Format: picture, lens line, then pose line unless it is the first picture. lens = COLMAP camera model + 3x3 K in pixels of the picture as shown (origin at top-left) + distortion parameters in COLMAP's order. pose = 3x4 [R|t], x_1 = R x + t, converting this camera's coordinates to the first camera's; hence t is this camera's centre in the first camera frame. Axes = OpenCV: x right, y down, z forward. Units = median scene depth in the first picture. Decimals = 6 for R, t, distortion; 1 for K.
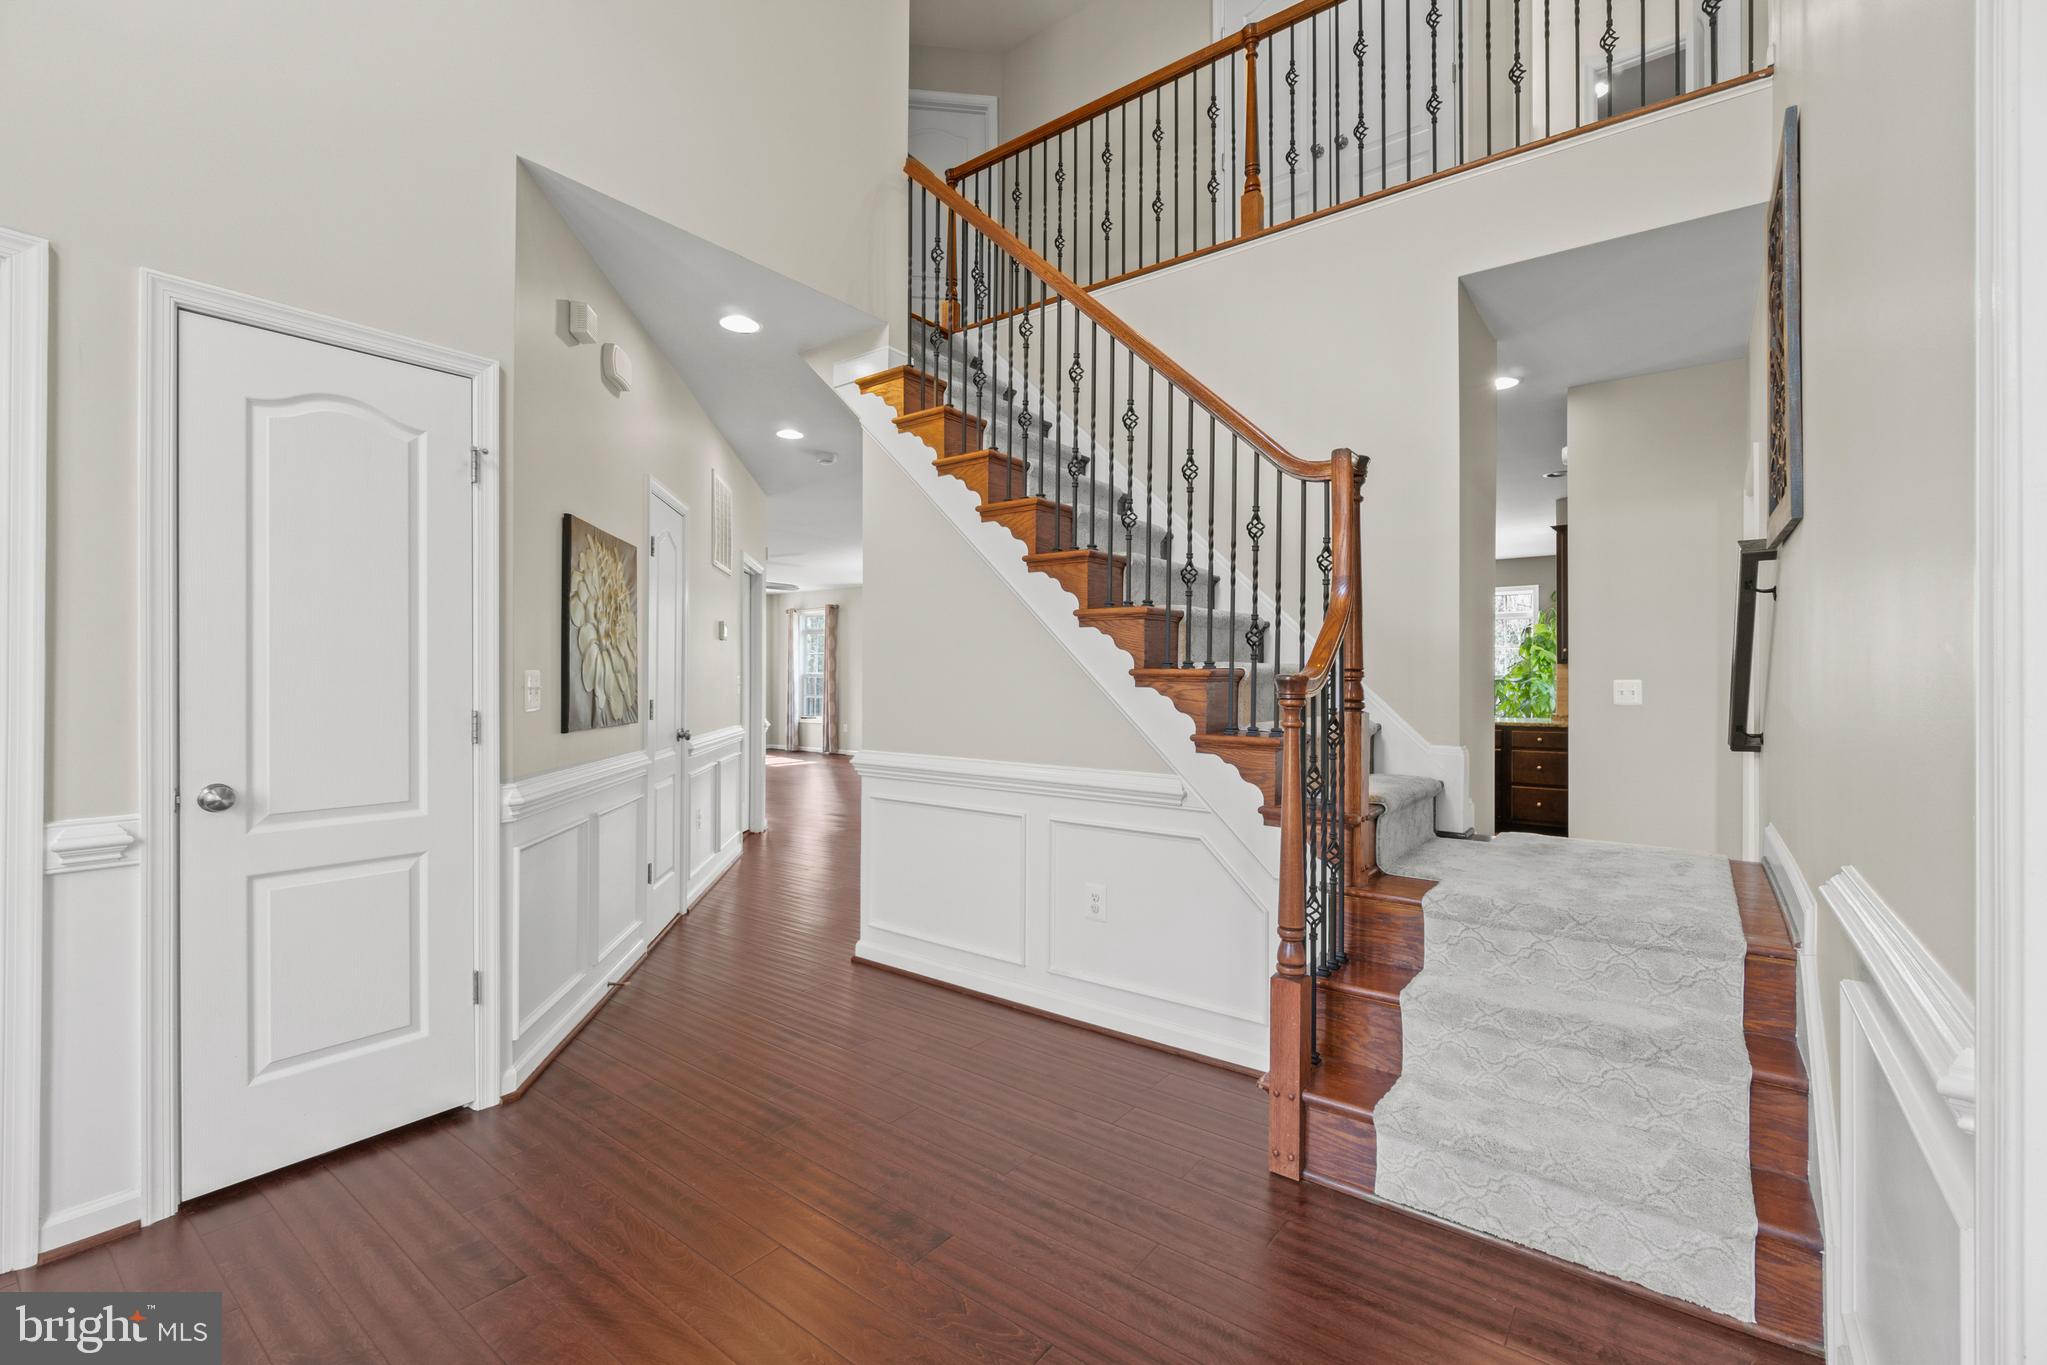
lens RADIAL K [[891.7, 0, 1022.4], [0, 891.7, 663.7], [0, 0, 1]] dist [0.000438, 0.000918]
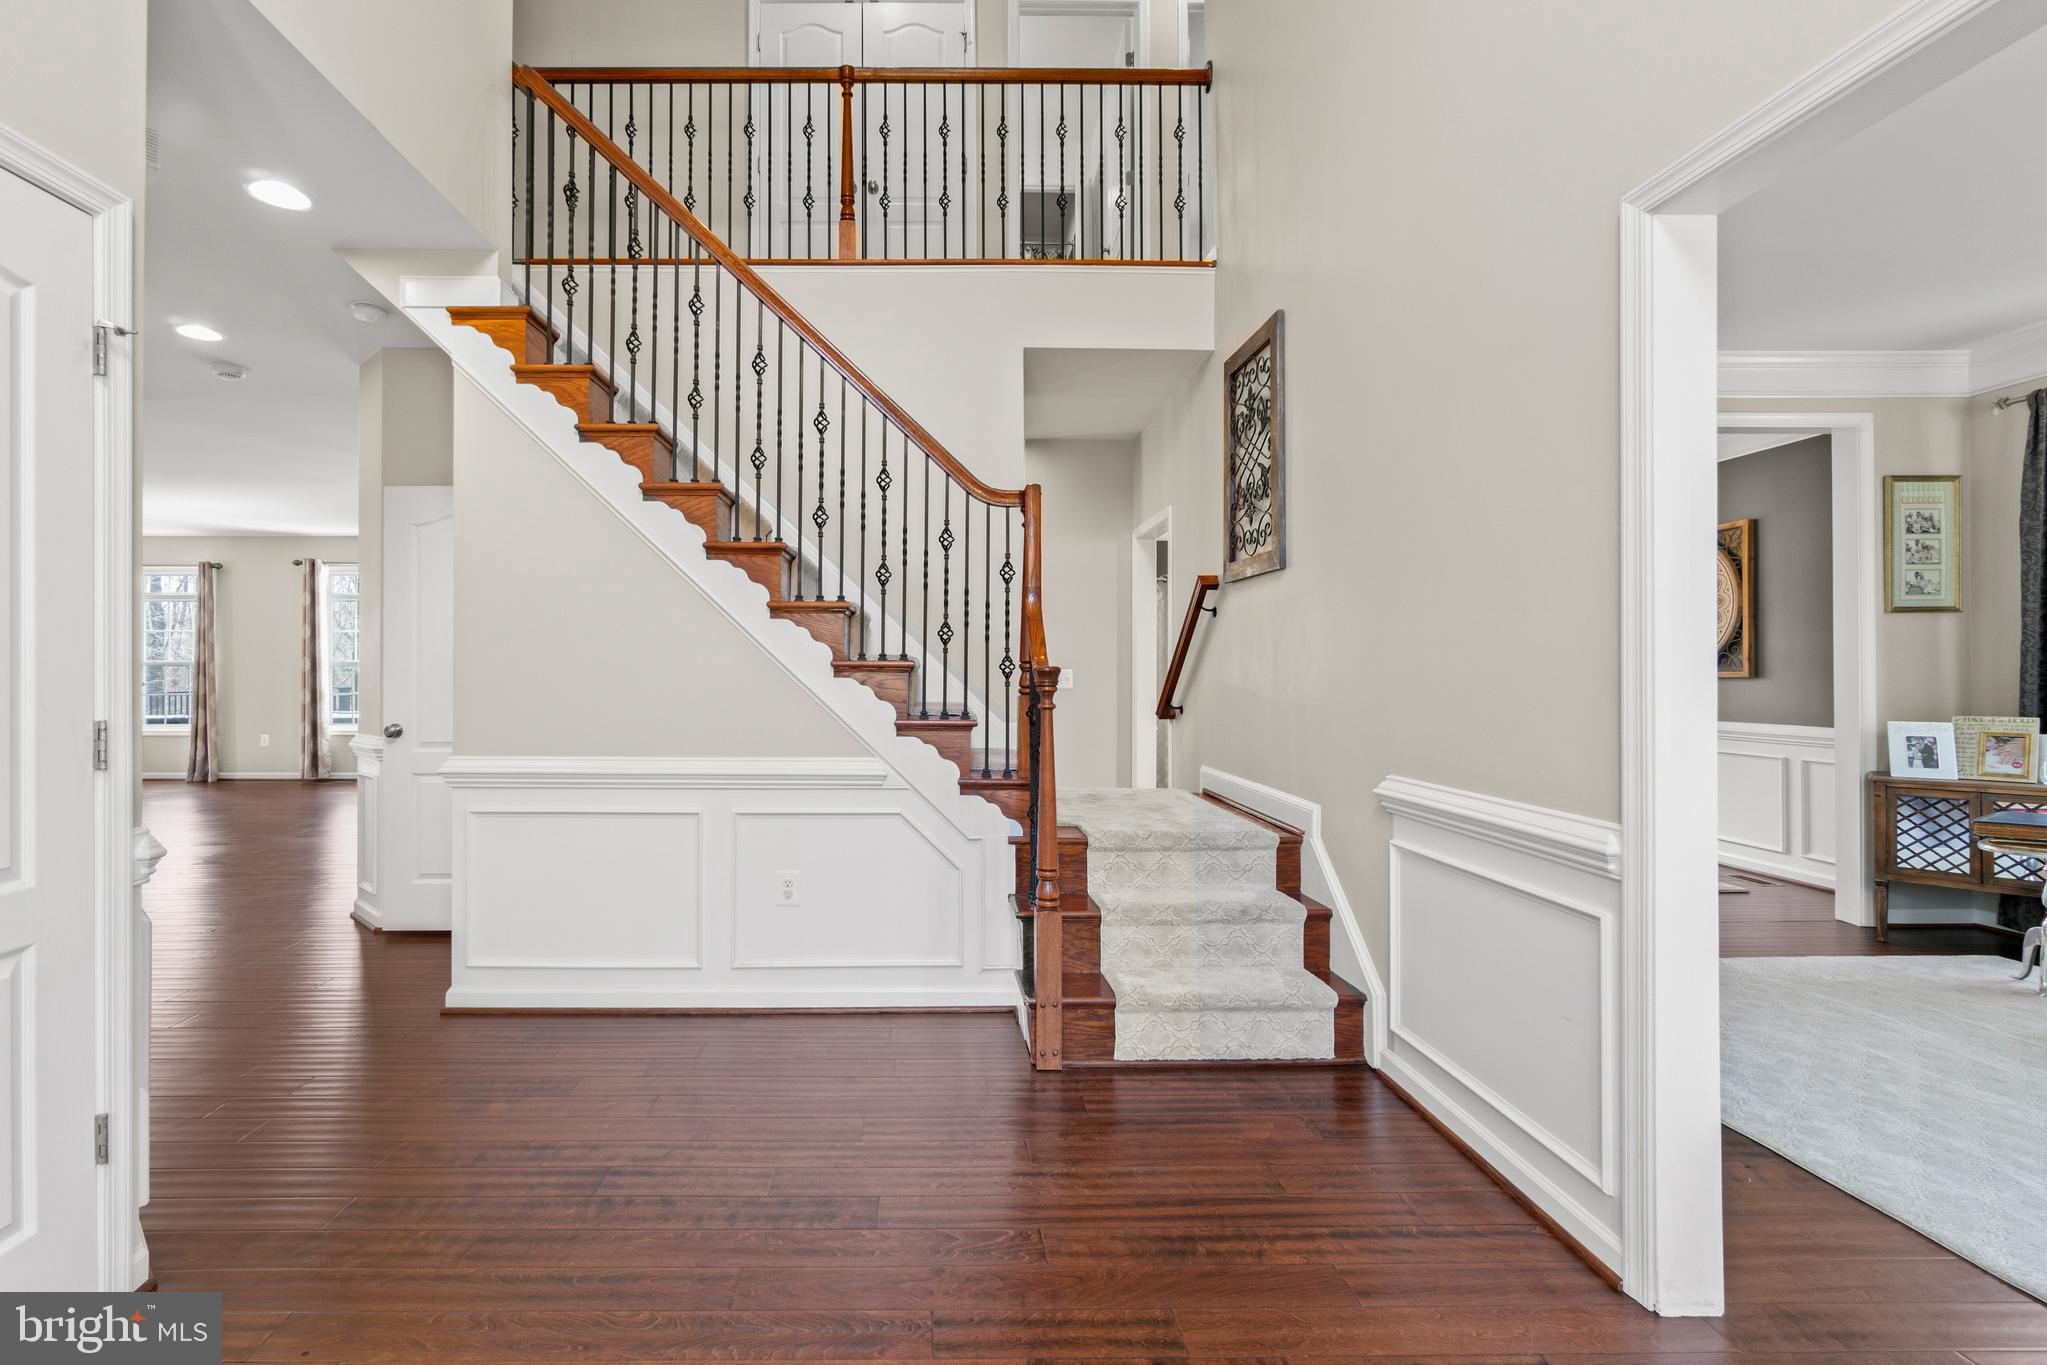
lens RADIAL K [[884.2, 0, 1009.3], [0, 884.2, 652.2], [0, 0, 1]] dist [0.000979, 0.000621]
pose [[0.782809, 0.009713, 0.622186, -0.357289], [-0.009362, 0.999949, -0.003831, -0.001764], [-0.622191, -0.002826, 0.782860, 0.048363]]
